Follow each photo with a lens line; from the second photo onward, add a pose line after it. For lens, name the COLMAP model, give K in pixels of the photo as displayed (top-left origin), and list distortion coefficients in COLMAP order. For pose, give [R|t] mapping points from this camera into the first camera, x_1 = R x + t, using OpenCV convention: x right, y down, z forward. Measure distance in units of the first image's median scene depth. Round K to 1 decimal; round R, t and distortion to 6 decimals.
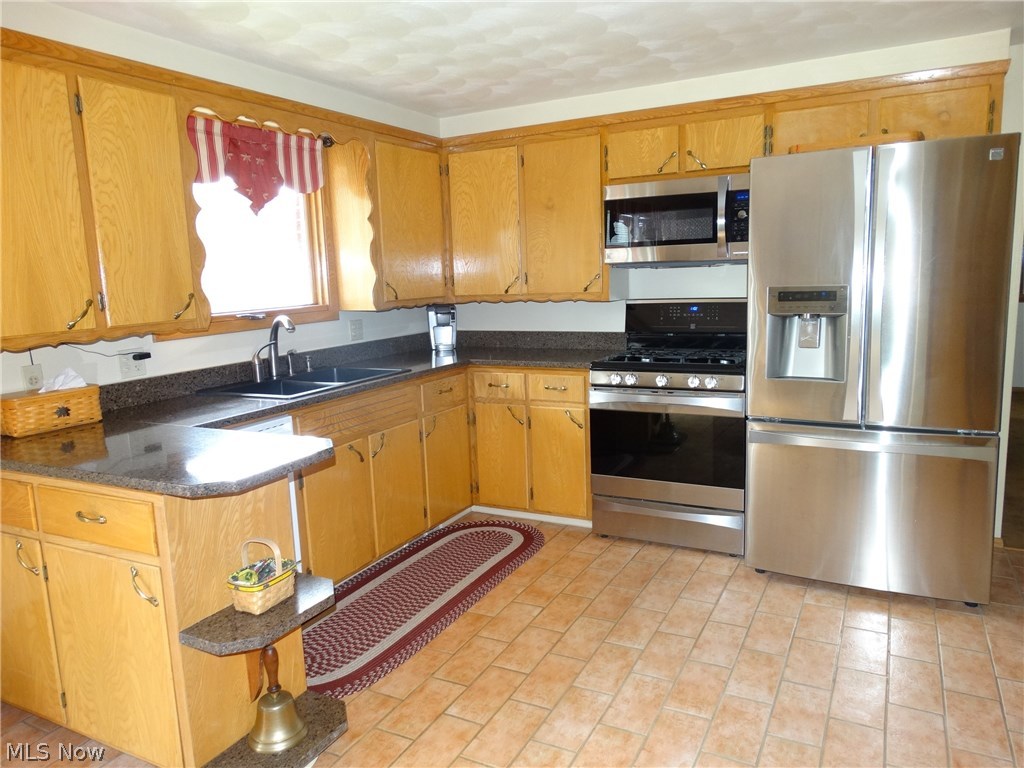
lens RADIAL K [[725.7, 0, 512.0], [0, 725.7, 384.0], [0, 0, 1]] dist [-0.000407, -0.003398]
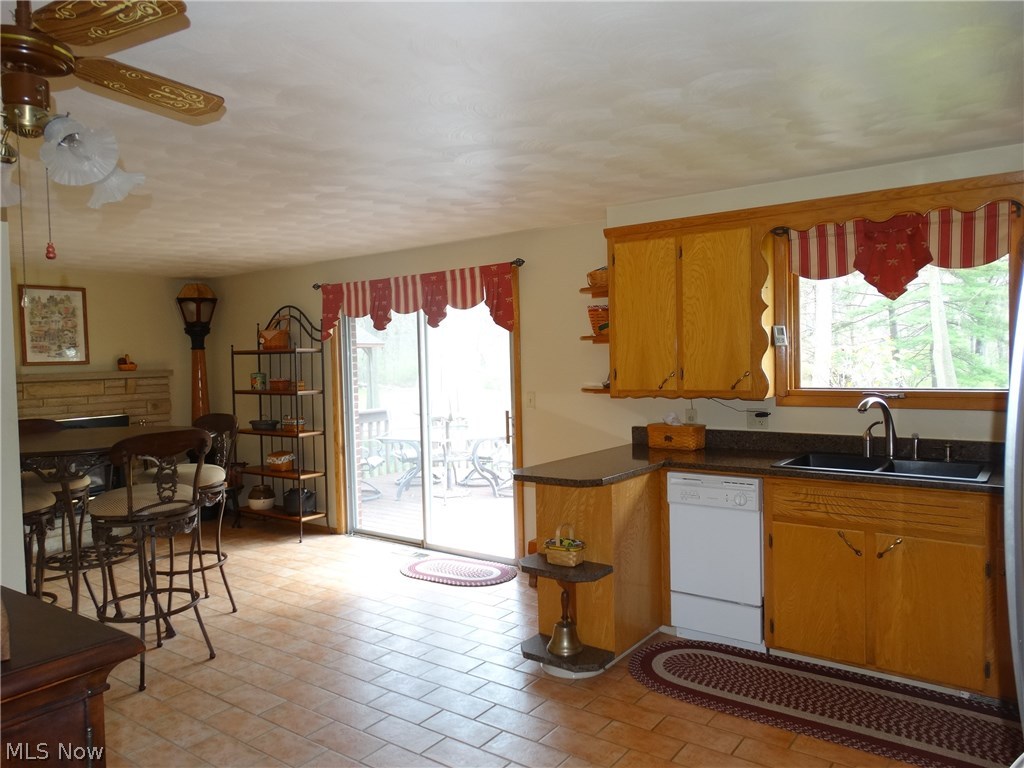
lens RADIAL K [[725.7, 0, 512.0], [0, 725.7, 384.0], [0, 0, 1]] dist [-0.000407, -0.003398]
pose [[-0.157375, 0.075435, -0.984654, 0.994229], [-0.128109, 0.987093, 0.096098, -0.186815], [0.979194, 0.141266, -0.145680, 0.834739]]
